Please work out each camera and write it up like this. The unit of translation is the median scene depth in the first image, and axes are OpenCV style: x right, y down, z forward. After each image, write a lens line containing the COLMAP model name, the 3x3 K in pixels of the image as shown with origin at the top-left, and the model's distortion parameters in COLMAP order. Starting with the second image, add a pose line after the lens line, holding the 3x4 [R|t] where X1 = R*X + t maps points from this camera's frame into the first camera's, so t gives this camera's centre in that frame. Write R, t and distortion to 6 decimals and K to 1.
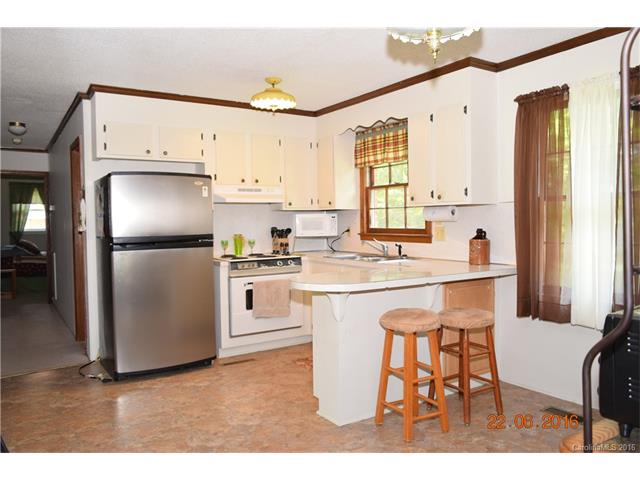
lens RADIAL K [[497.7, 0, 319.5], [0, 497.7, 240.5], [0, 0, 1]] dist [-0.017184, -0.009310]
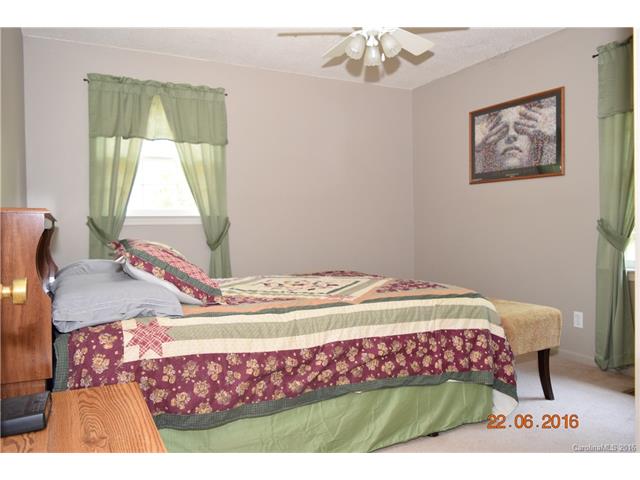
lens RADIAL K [[497.7, 0, 319.5], [0, 497.7, 241.6], [0, 0, 1]] dist [-0.017184, -0.009310]
pose [[0.994429, -0.007014, -0.105179, -0.403640], [0.007090, 0.999975, 0.000354, 0.000304], [0.105174, -0.001097, 0.994453, 0.629749]]
